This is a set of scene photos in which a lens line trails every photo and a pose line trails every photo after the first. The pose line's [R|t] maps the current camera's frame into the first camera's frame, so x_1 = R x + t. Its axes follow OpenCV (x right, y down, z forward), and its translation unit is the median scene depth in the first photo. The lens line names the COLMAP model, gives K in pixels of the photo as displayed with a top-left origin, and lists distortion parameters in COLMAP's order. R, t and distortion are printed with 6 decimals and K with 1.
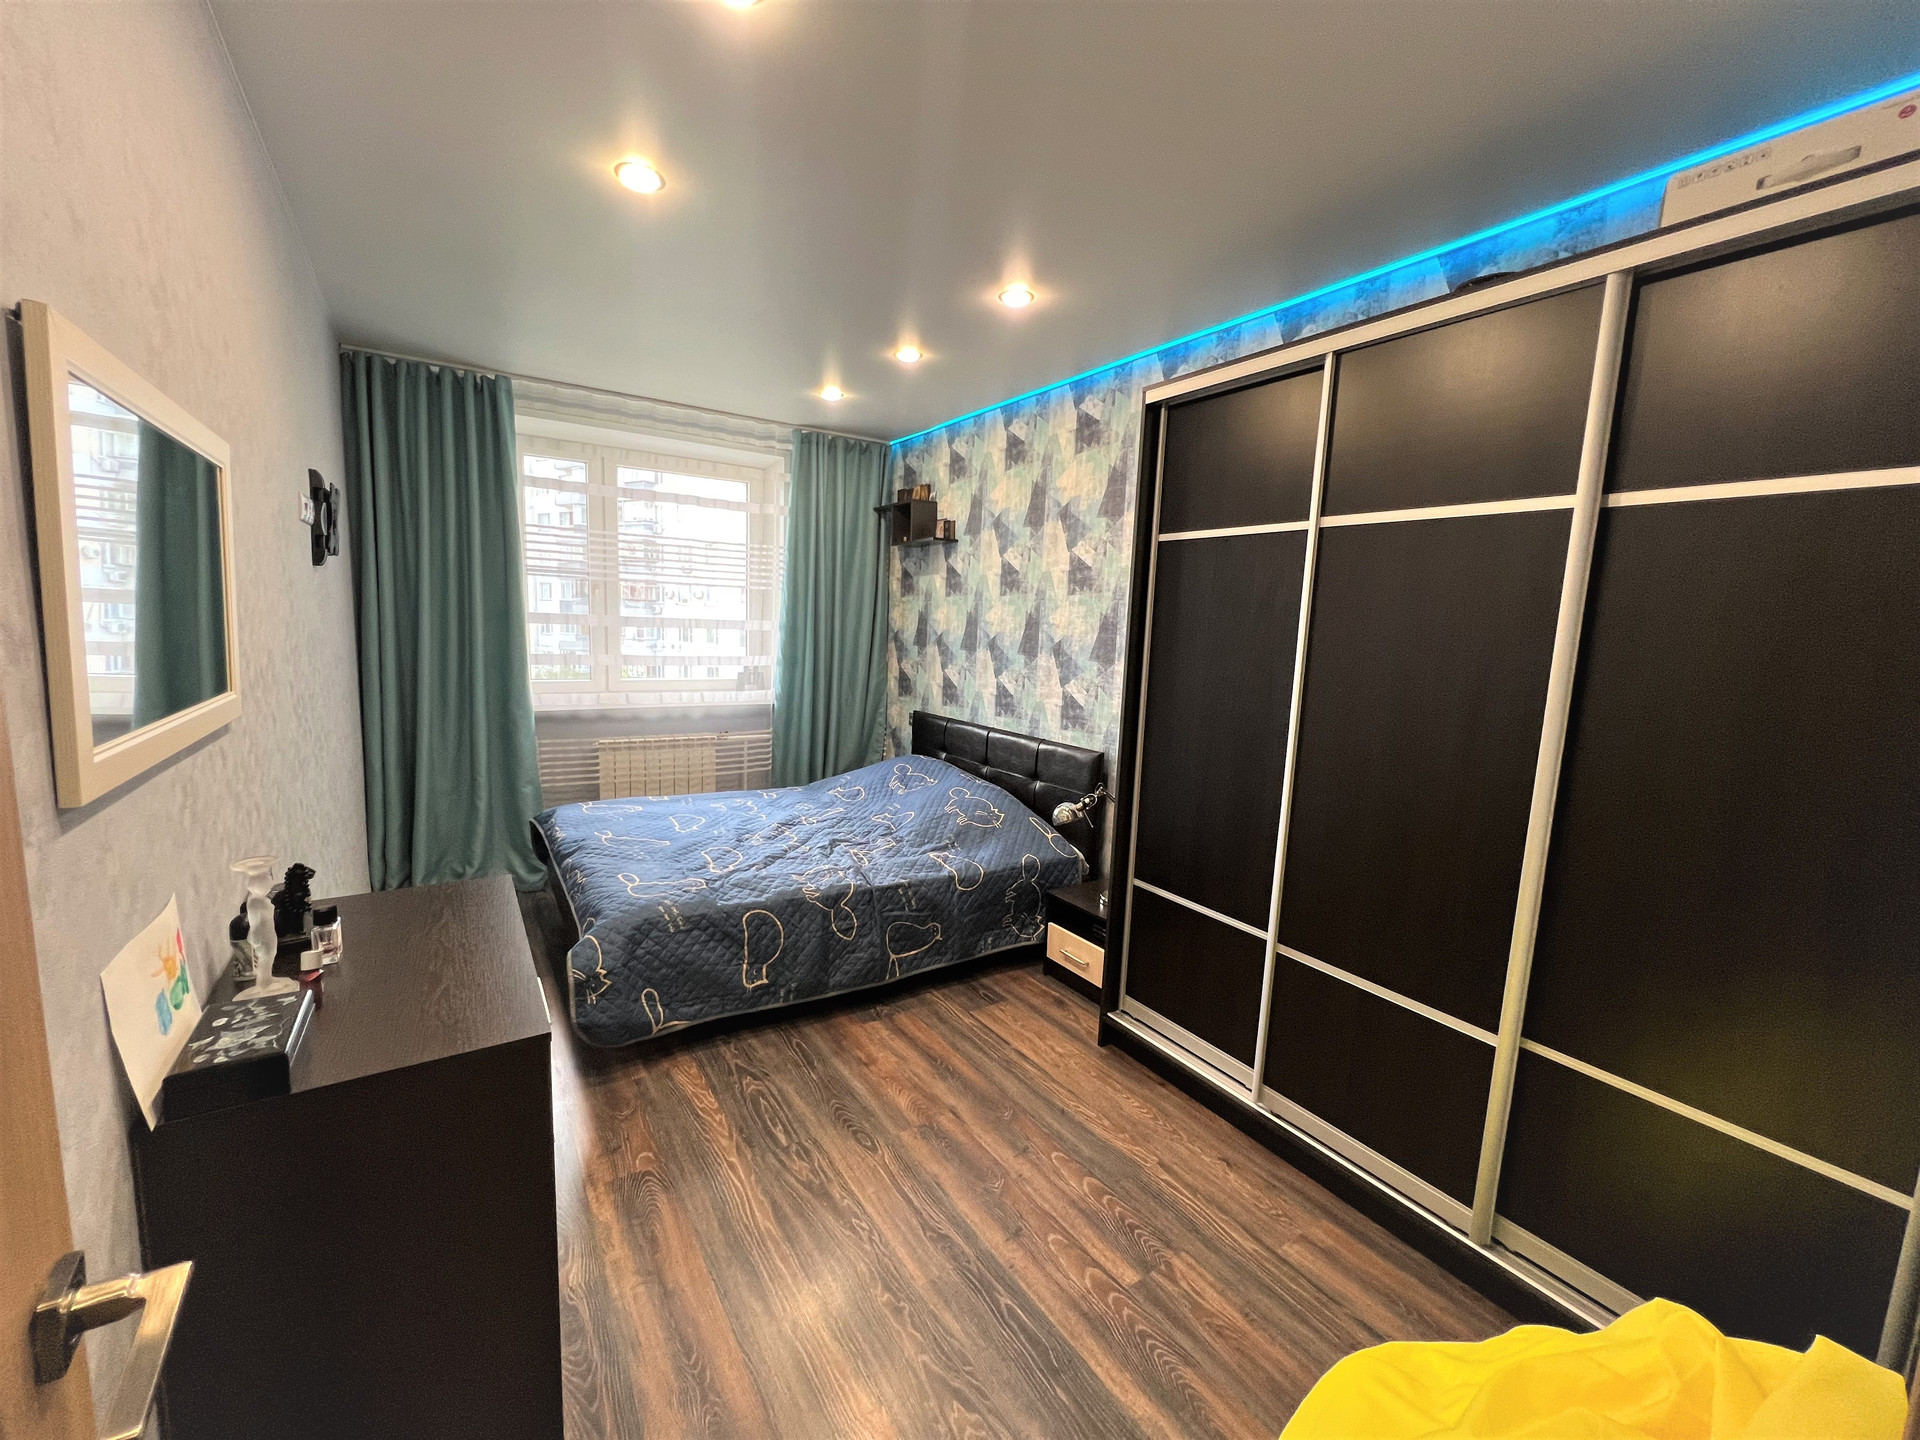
lens RADIAL K [[767.5, 0, 948.6], [0, 767.5, 716.0], [0, 0, 1]] dist [-0.001793, 0.000153]
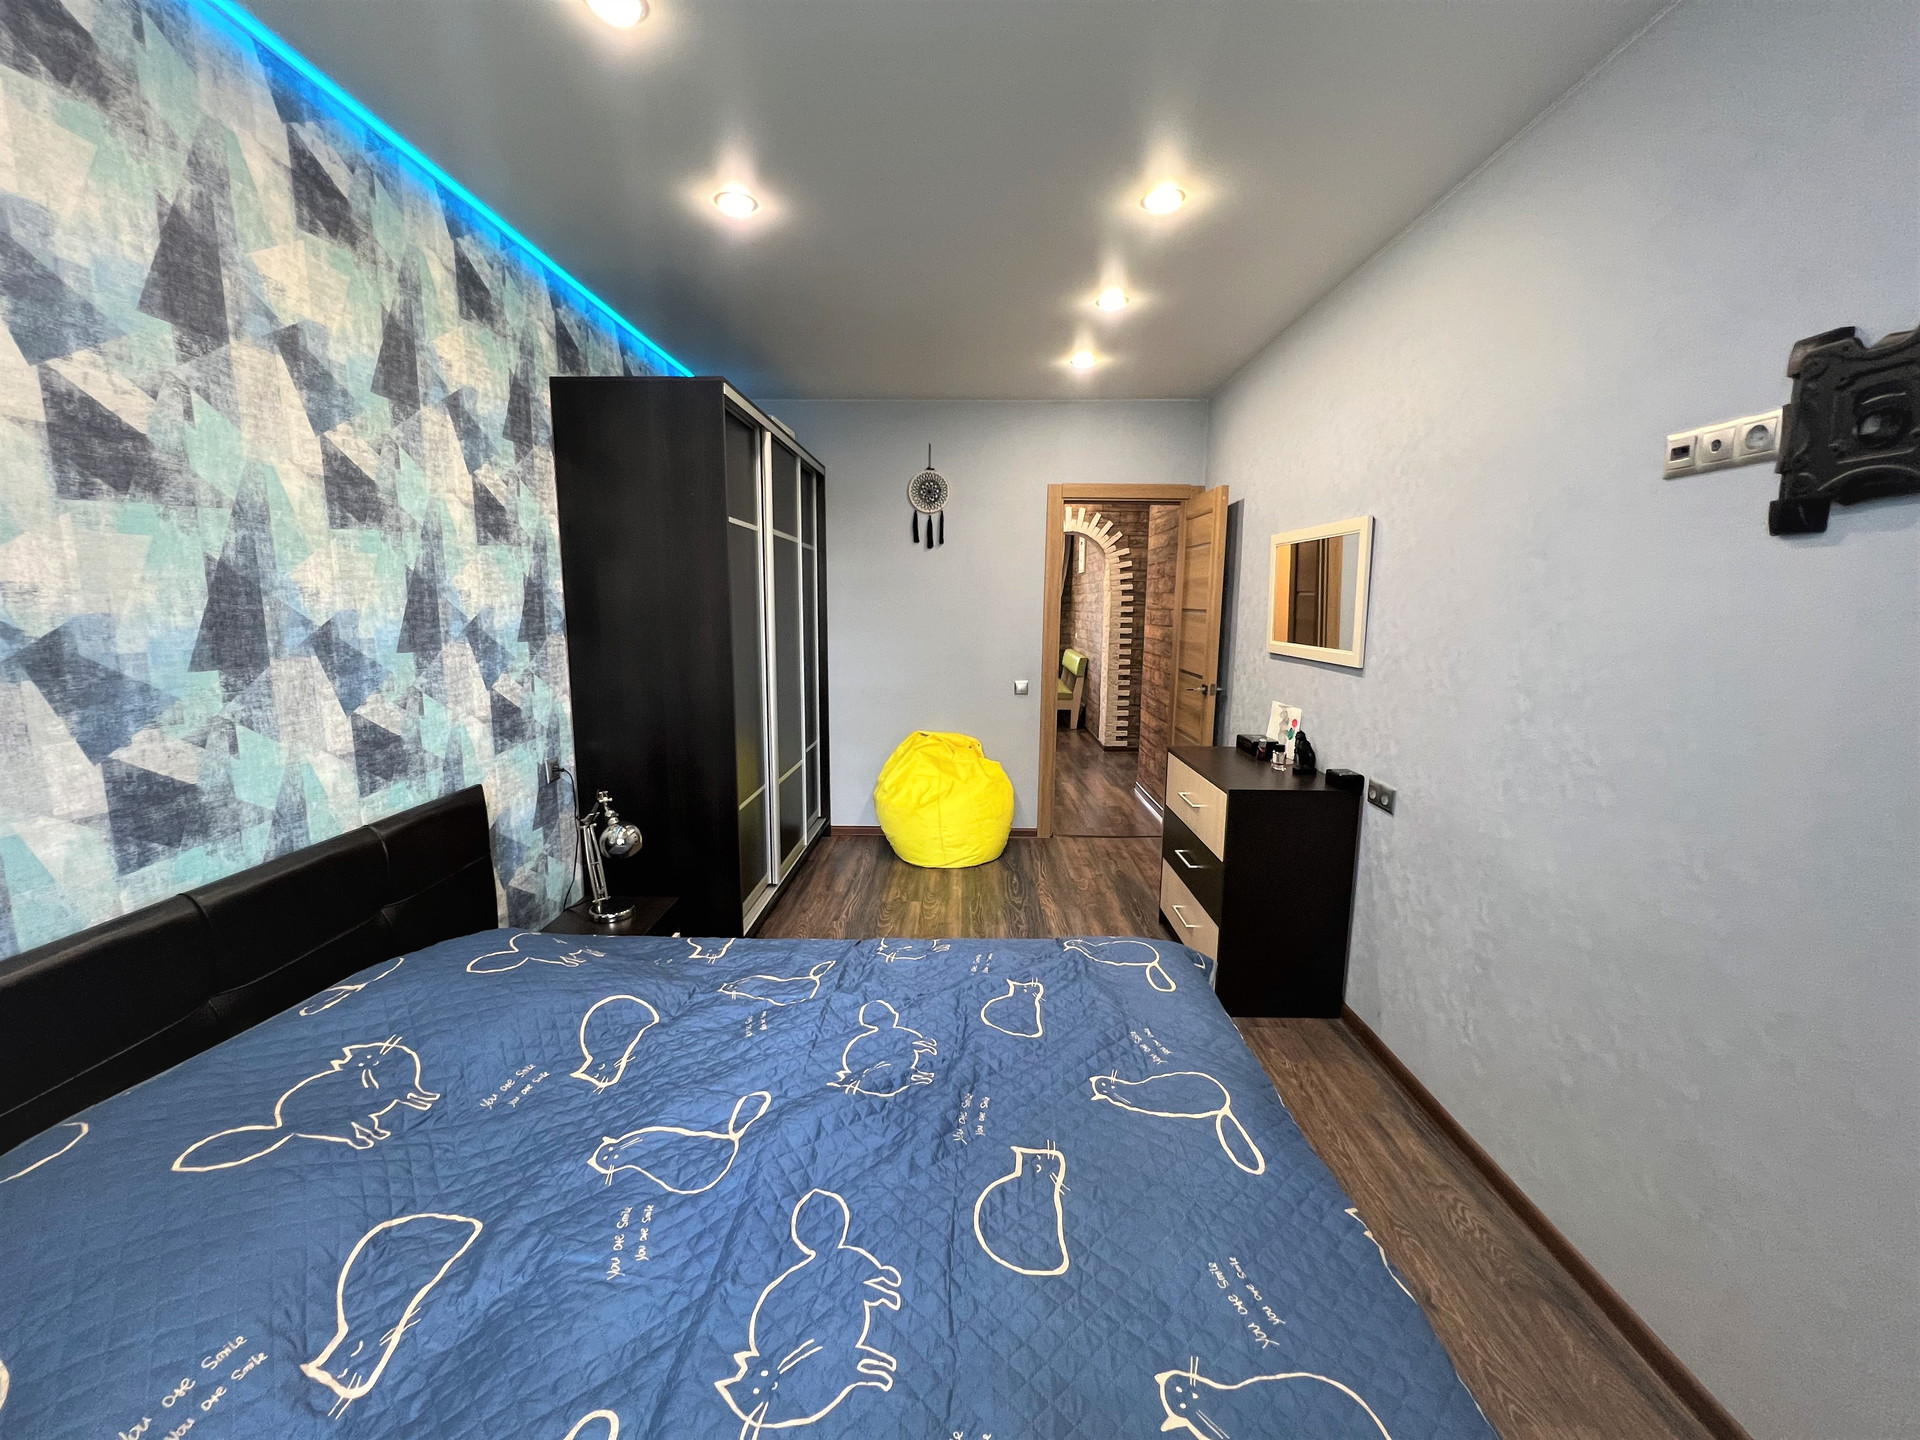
lens RADIAL K [[767.5, 0, 950.2], [0, 767.5, 710.0], [0, 0, 1]] dist [-0.001793, 0.000153]
pose [[-0.807796, -0.103002, 0.580394, -0.495222], [0.058692, 0.965667, 0.253065, -0.151335], [-0.586534, 0.238490, -0.774016, 1.200359]]
